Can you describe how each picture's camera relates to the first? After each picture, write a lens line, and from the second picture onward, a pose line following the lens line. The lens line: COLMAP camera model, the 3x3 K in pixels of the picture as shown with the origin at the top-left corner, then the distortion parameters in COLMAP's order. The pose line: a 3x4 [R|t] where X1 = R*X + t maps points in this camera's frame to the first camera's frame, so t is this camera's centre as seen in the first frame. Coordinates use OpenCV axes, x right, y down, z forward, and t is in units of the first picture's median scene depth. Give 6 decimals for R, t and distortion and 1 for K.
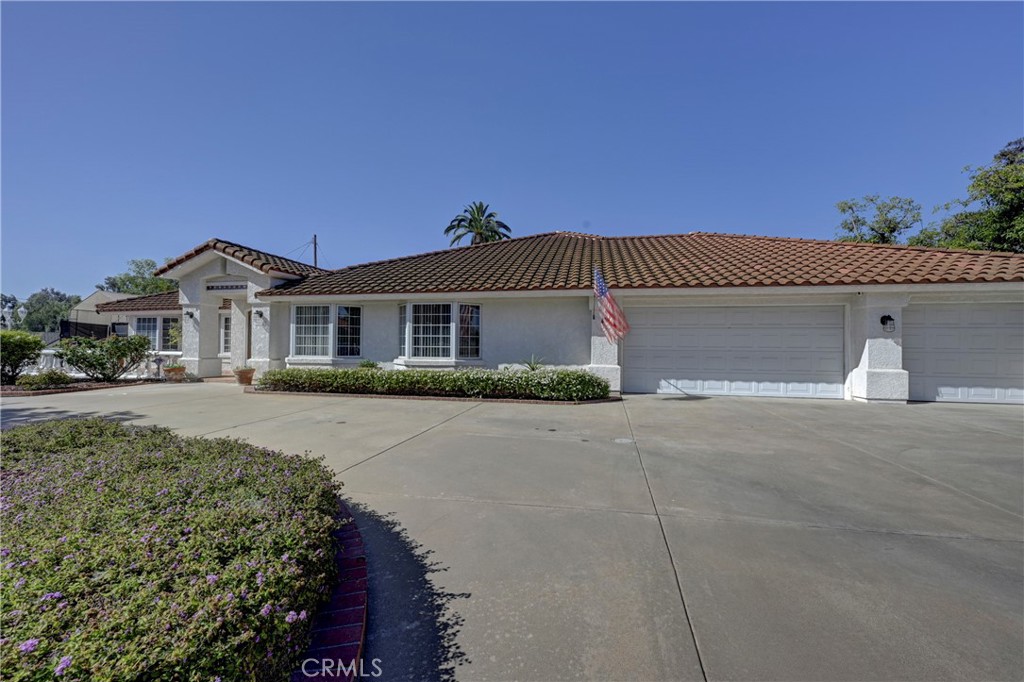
lens RADIAL K [[408.5, 0, 512.0], [0, 408.5, 341.0], [0, 0, 1]] dist [-0.001823, 0.000166]
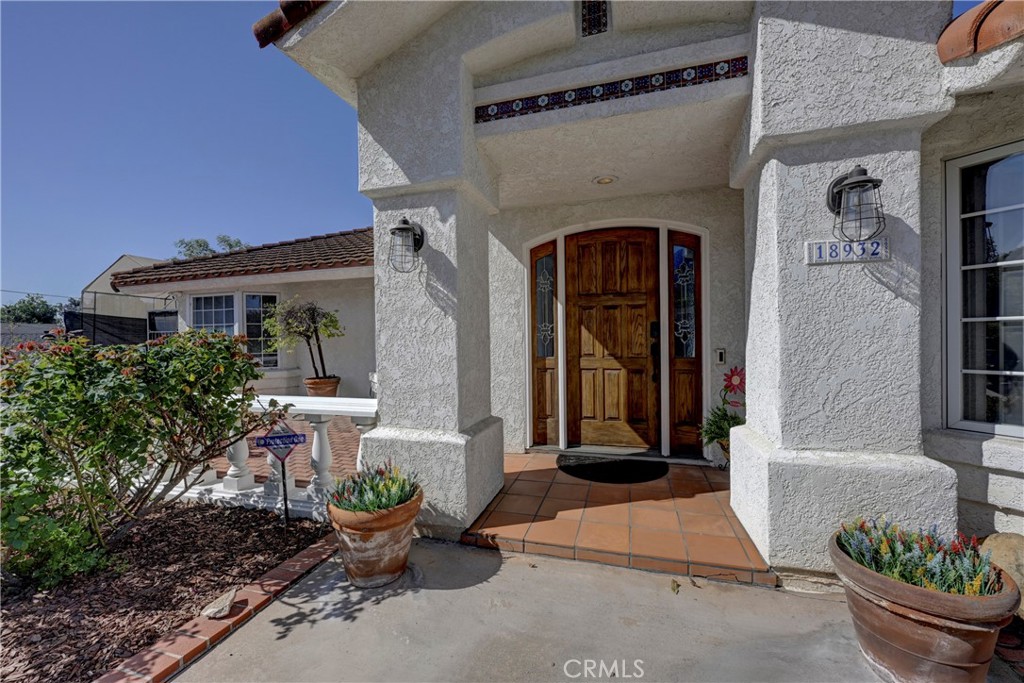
lens RADIAL K [[408.5, 0, 512.0], [0, 408.5, 341.5], [0, 0, 1]] dist [-0.001823, 0.000166]
pose [[0.996373, -0.018840, -0.082977, -0.708200], [0.020044, 0.999705, 0.013694, -0.008905], [0.082694, -0.015307, 0.996457, 0.771621]]
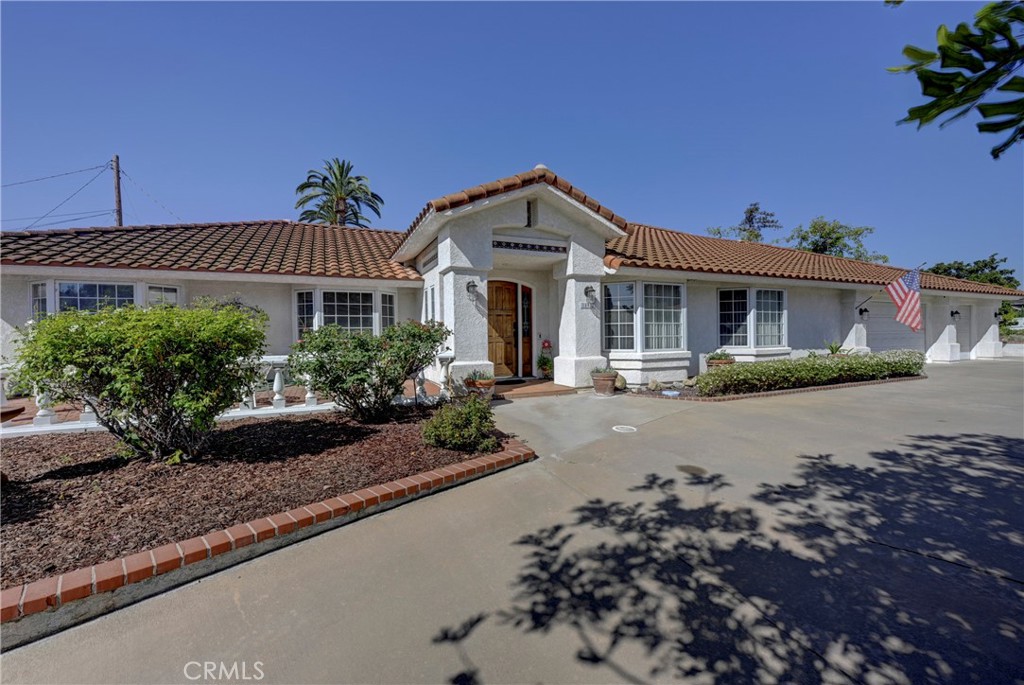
lens RADIAL K [[430.1, 0, 512.0], [0, 430.1, 342.5], [0, 0, 1]] dist [0.000344, 0.000129]
pose [[0.804377, -0.023495, 0.593655, -1.094508], [0.013842, 0.999688, 0.020810, 0.002911], [-0.593959, -0.008522, 0.804450, 0.465288]]
